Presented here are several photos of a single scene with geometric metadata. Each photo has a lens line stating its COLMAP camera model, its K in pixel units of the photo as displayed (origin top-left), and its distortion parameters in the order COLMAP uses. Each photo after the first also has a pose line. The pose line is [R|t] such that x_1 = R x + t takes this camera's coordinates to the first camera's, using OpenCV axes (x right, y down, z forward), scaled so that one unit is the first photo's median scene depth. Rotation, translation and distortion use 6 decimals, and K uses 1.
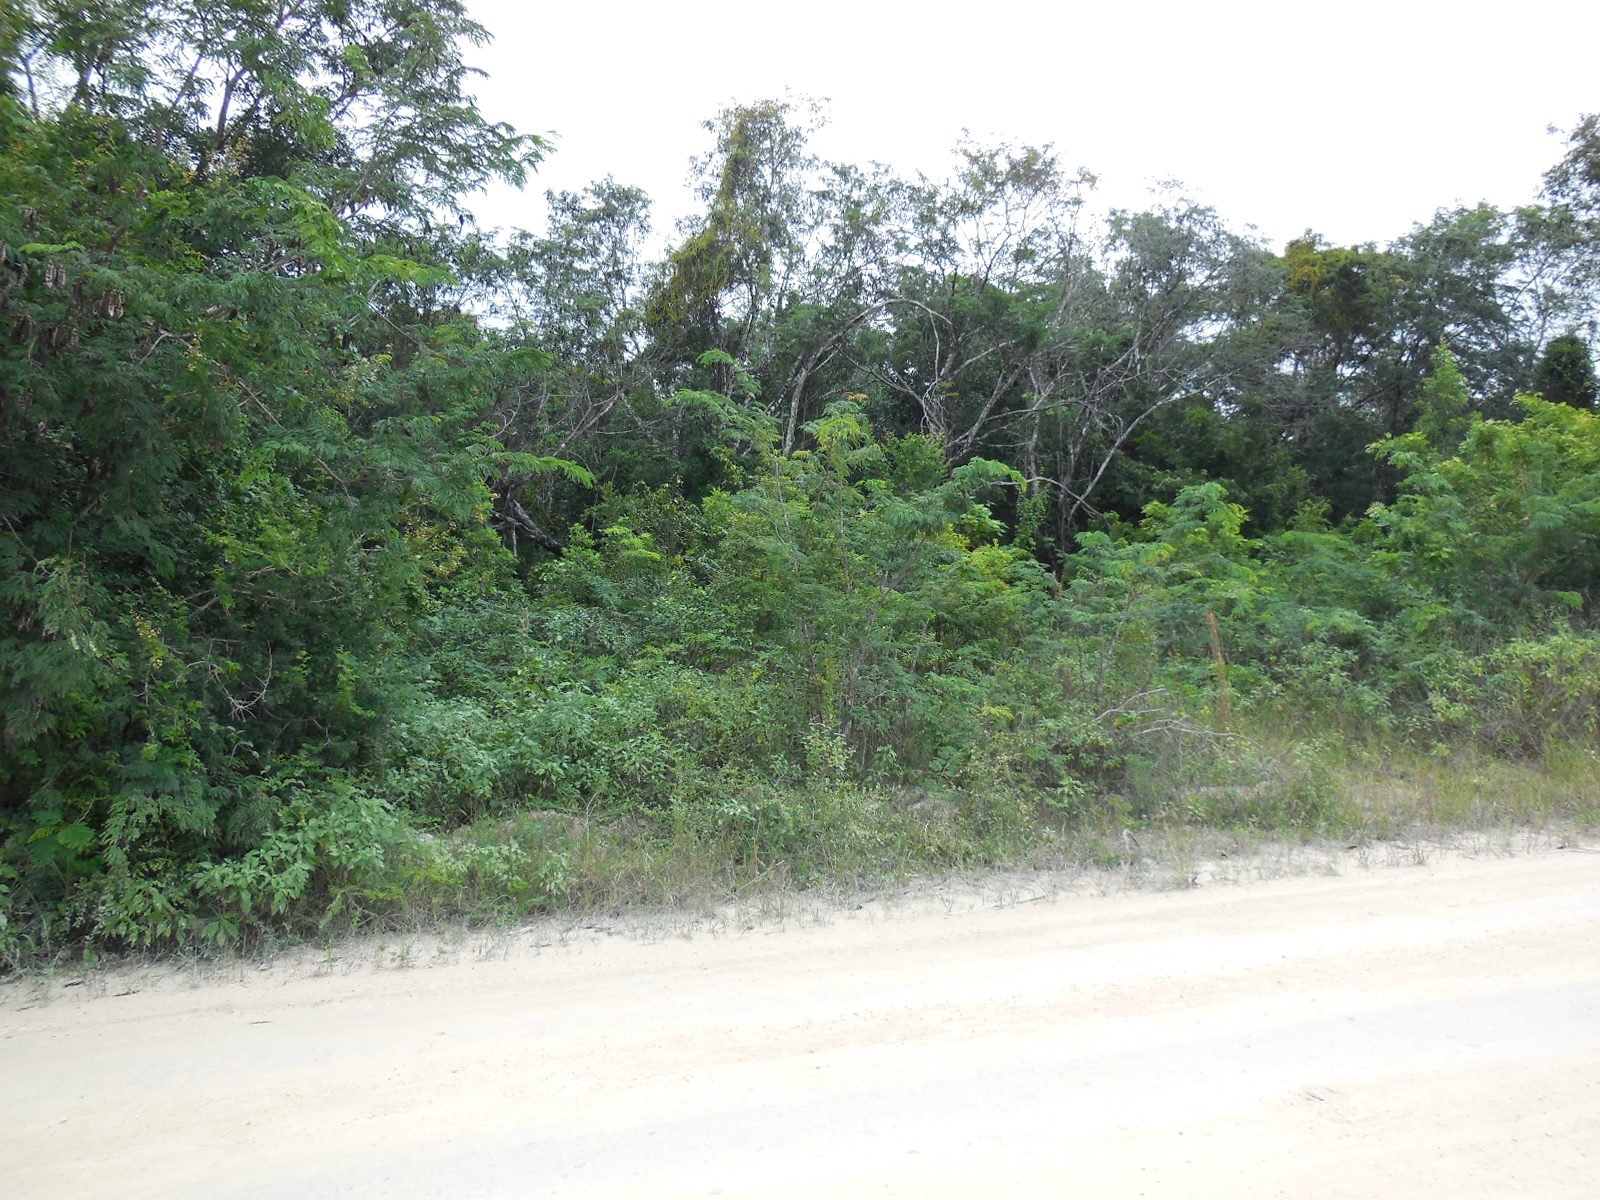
lens RADIAL K [[1220.1, 0, 801.7], [0, 1220.1, 588.8], [0, 0, 1]] dist [-0.001472, 0.025925]
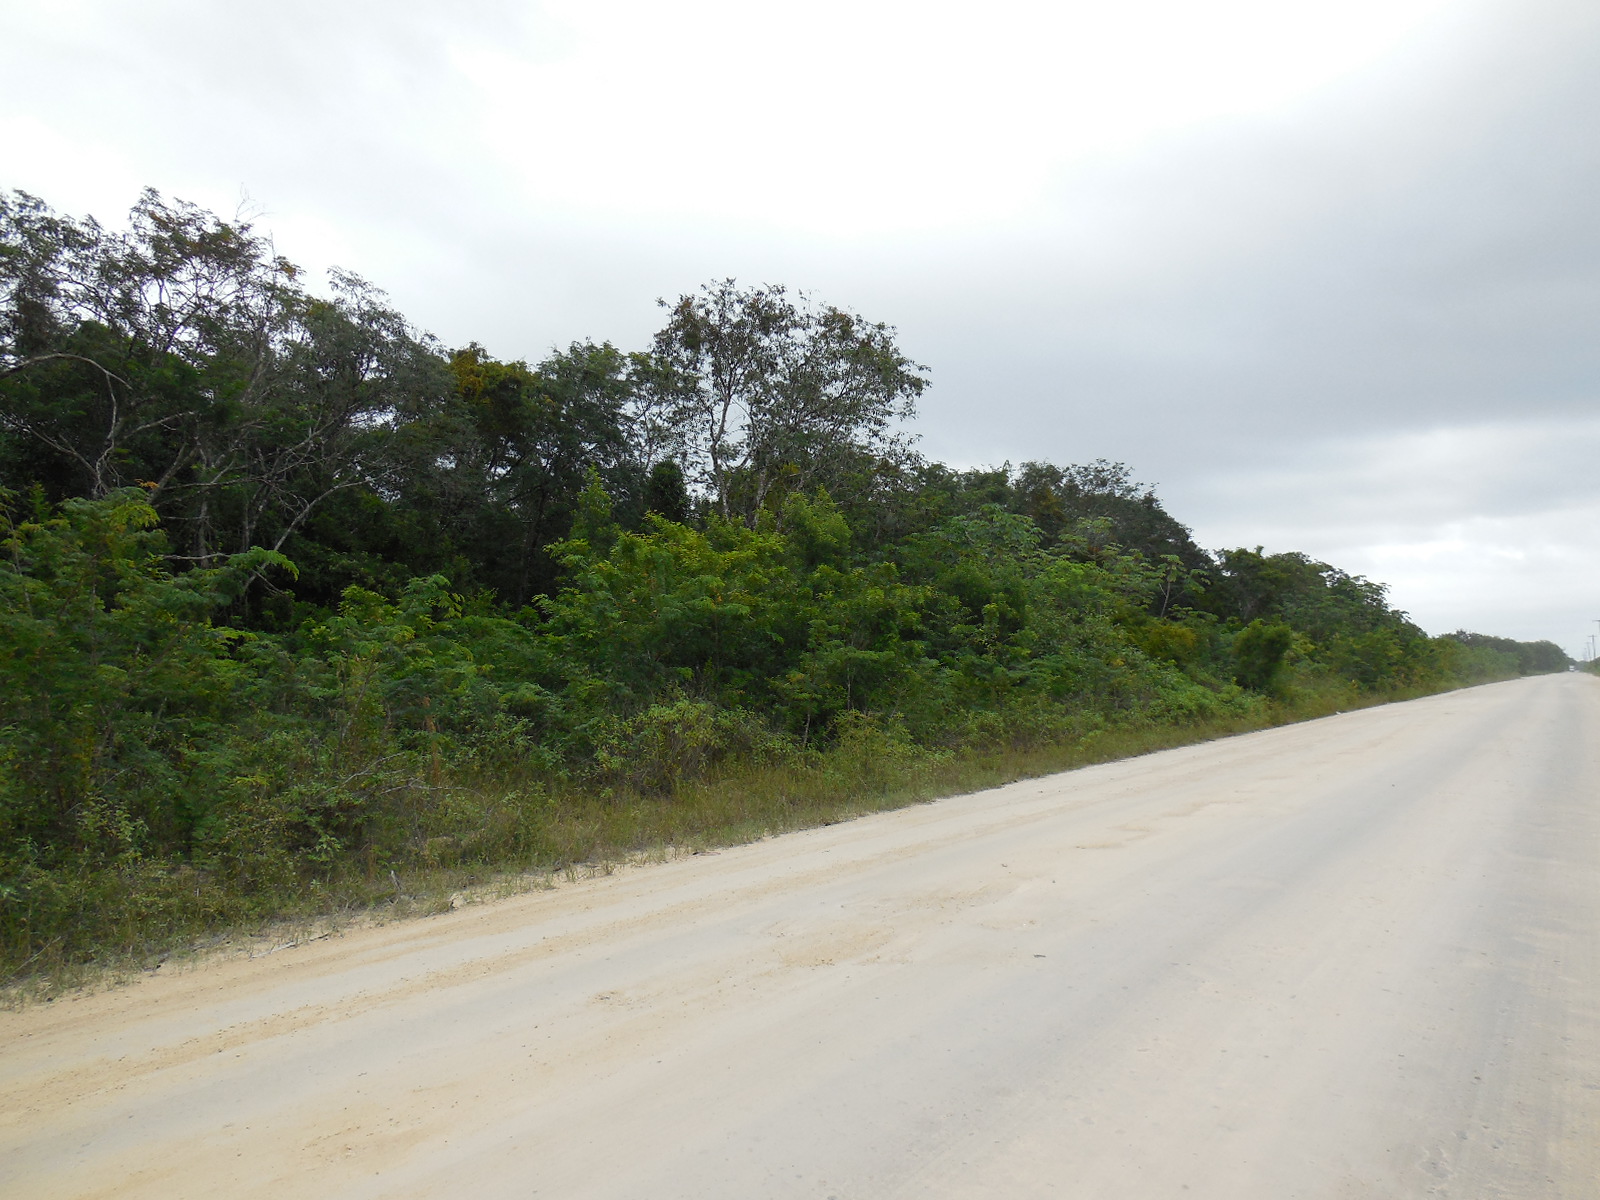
lens RADIAL K [[1220.1, 0, 801.7], [0, 1220.1, 588.8], [0, 0, 1]] dist [-0.001472, 0.025925]
pose [[0.778647, 0.038644, 0.626271, -0.081840], [0.002020, 0.997942, -0.064089, 0.001314], [-0.627459, 0.051168, 0.776966, -0.081592]]
